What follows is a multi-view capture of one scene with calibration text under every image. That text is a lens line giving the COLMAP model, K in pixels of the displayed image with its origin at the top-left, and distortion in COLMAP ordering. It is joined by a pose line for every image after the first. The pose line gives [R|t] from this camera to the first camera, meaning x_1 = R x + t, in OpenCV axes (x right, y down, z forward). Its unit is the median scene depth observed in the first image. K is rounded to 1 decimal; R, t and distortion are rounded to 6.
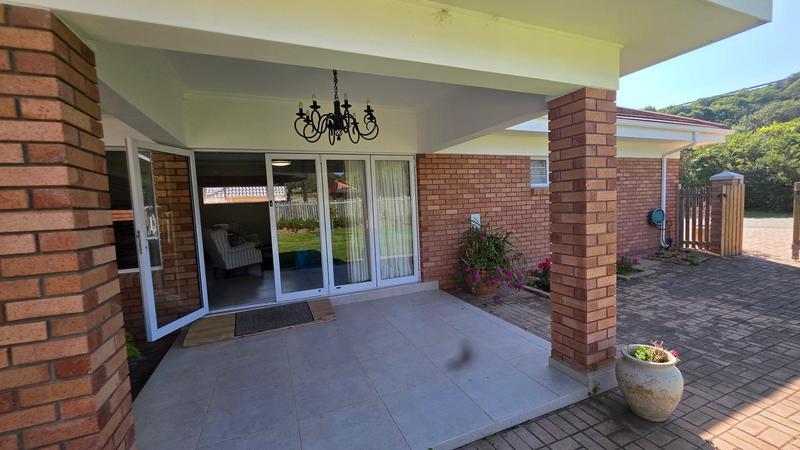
lens RADIAL K [[323.1, 0, 402.5], [0, 323.1, 223.4], [0, 0, 1]] dist [0.004999, -0.000942]
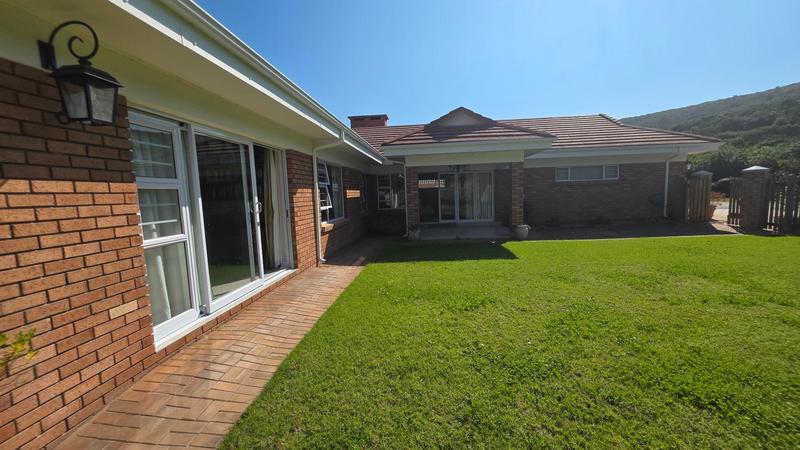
lens RADIAL K [[323.1, 0, 402.3], [0, 323.1, 226.4], [0, 0, 1]] dist [0.004999, -0.000942]
pose [[0.882440, 0.063693, -0.466093, 0.532876], [-0.034802, 0.996916, 0.070342, 0.065615], [0.469135, -0.045852, 0.881935, -1.363004]]
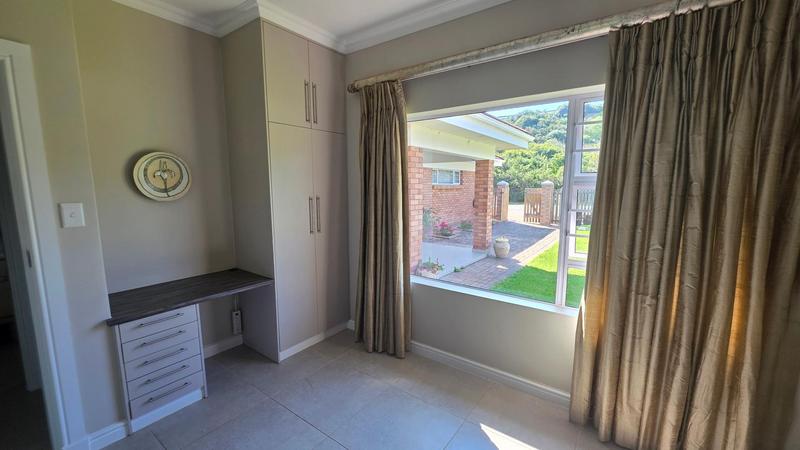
lens RADIAL K [[323.1, 0, 402.6], [0, 323.1, 225.9], [0, 0, 1]] dist [0.004999, -0.000942]
pose [[0.856886, -0.017794, 0.515199, -0.754059], [-0.008972, 0.998738, 0.049418, 0.036501], [-0.515428, -0.046968, 0.855645, -0.545998]]
